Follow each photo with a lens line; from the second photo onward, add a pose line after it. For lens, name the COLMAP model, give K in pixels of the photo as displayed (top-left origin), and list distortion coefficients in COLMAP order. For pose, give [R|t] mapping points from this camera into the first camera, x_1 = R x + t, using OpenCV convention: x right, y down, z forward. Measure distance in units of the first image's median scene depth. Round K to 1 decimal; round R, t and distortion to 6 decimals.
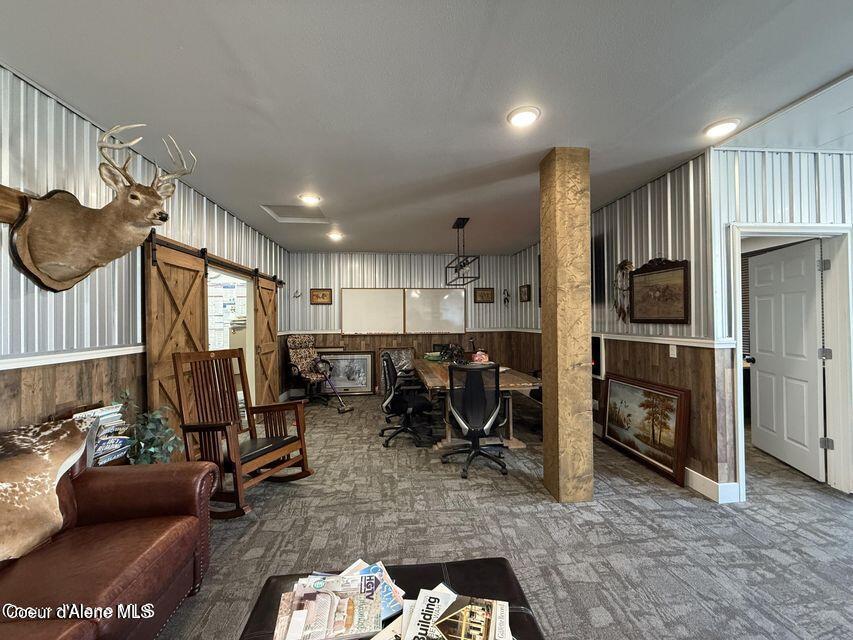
lens RADIAL K [[338.8, 0, 424.4], [0, 338.8, 317.3], [0, 0, 1]] dist [-0.000809, 0.000202]
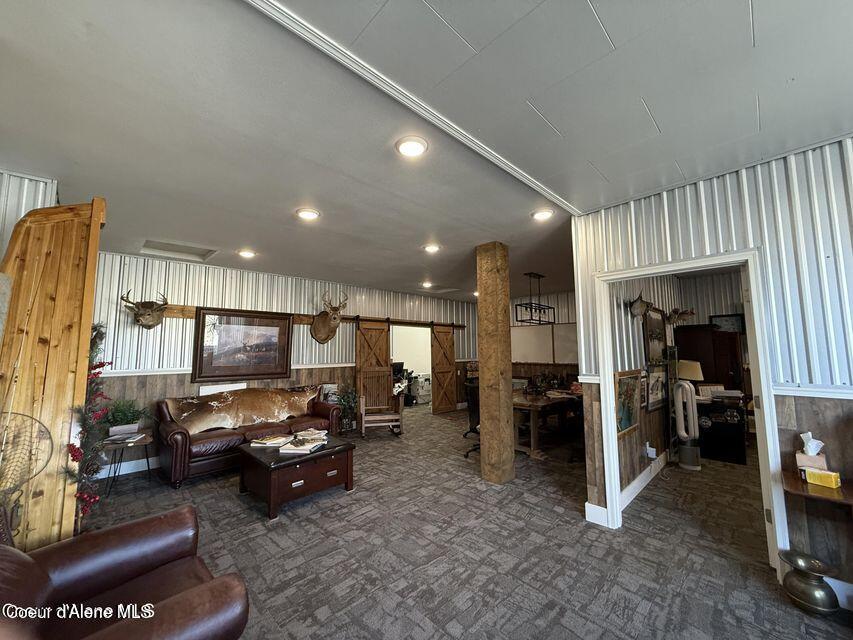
lens RADIAL K [[338.8, 0, 424.4], [0, 338.8, 317.3], [0, 0, 1]] dist [-0.000809, 0.000202]
pose [[0.630216, -0.069867, -0.773270, 1.434762], [0.008138, 0.996483, -0.083402, -0.040285], [0.776378, 0.046269, 0.628568, -0.171126]]
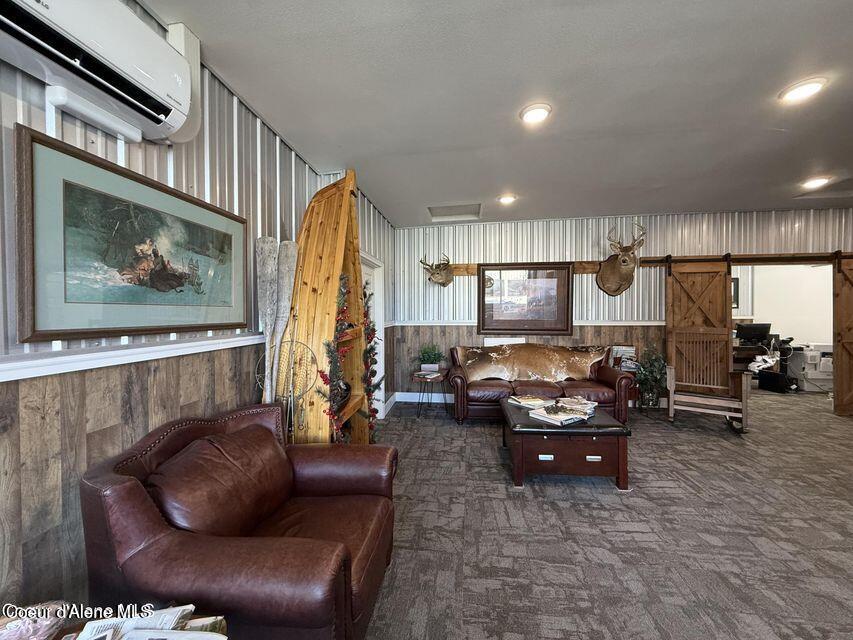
lens RADIAL K [[338.8, 0, 424.4], [0, 338.8, 317.3], [0, 0, 1]] dist [-0.000809, 0.000202]
pose [[-0.214154, 0.024467, -0.976493, 1.225312], [0.016449, 0.999635, 0.021439, 0.001670], [0.976661, -0.011471, -0.214478, 0.140185]]
